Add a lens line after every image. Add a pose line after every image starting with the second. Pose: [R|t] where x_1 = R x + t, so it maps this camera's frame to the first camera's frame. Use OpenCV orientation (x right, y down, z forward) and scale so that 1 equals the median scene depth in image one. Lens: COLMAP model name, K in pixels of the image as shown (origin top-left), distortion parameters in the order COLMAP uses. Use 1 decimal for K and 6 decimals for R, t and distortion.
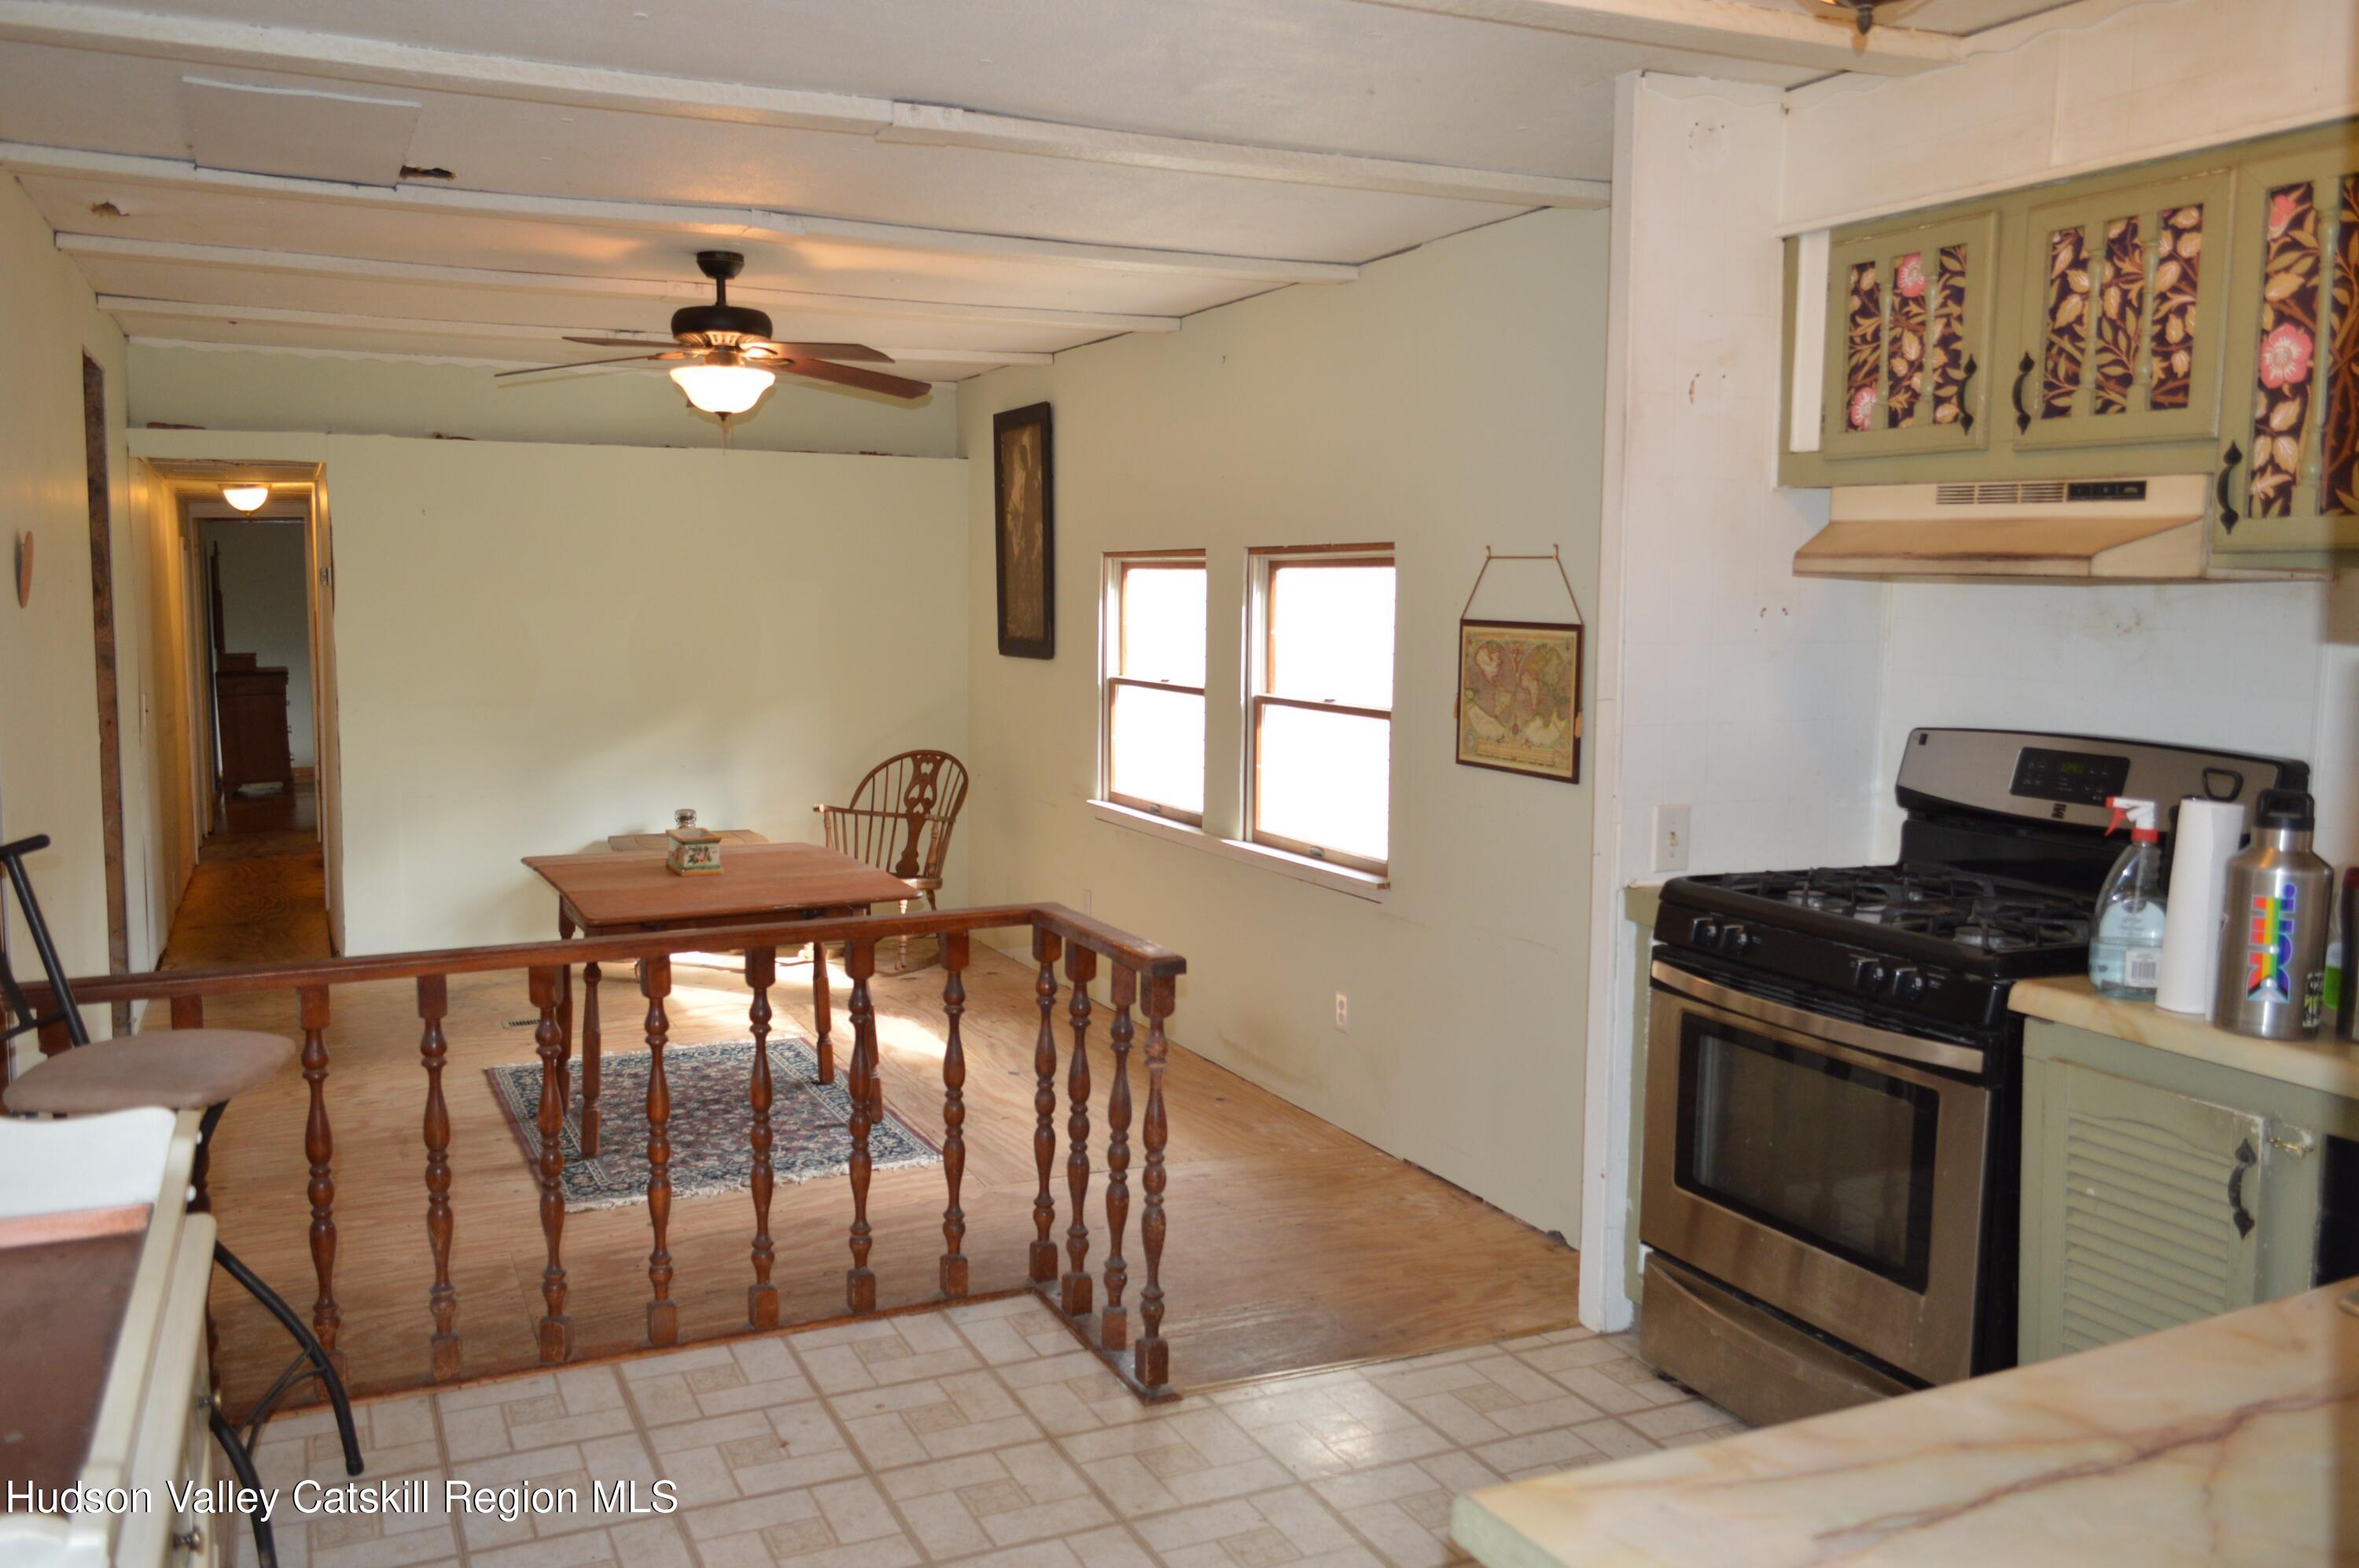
lens RADIAL K [[1905.3, 0, 1179.5], [0, 1905.3, 784.0], [0, 0, 1]] dist [-0.002819, -0.004982]
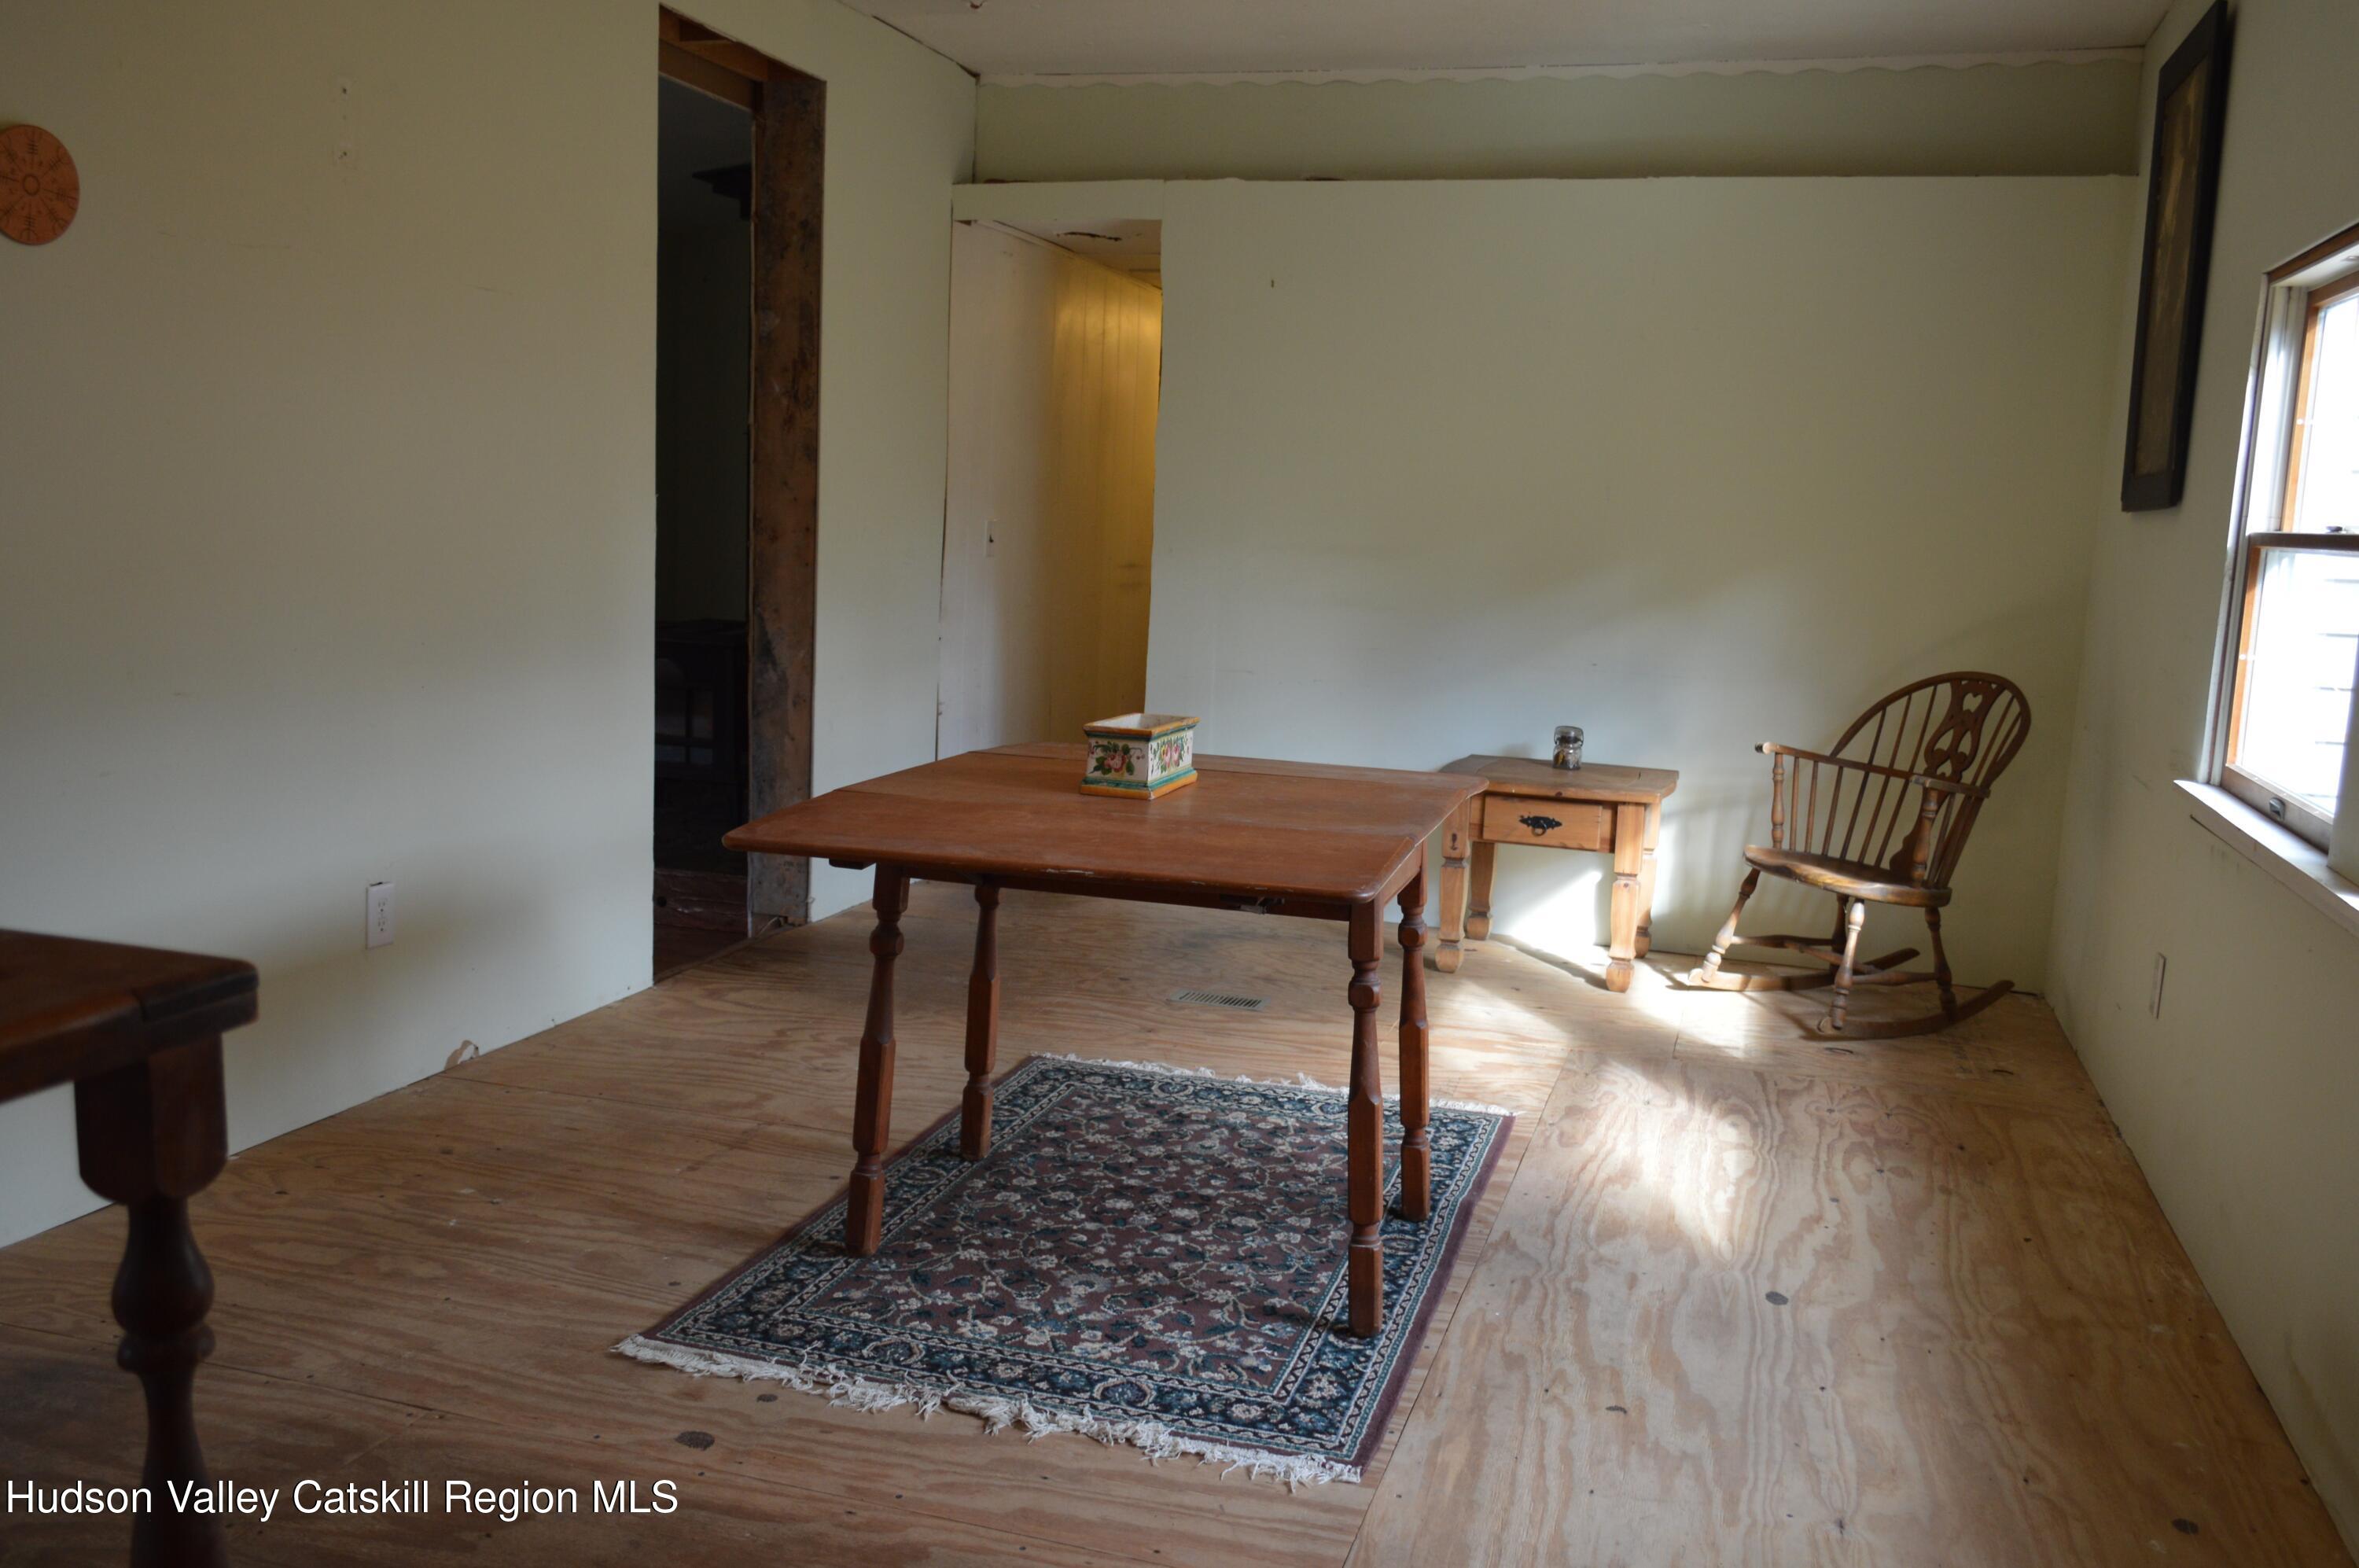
lens RADIAL K [[1905.3, 0, 1179.5], [0, 1905.3, 784.0], [0, 0, 1]] dist [-0.002819, -0.004982]
pose [[0.737028, 0.121687, -0.664817, 0.084199], [-0.105968, 0.992298, 0.064151, 0.005004], [0.667503, 0.023168, 0.744246, 0.415978]]
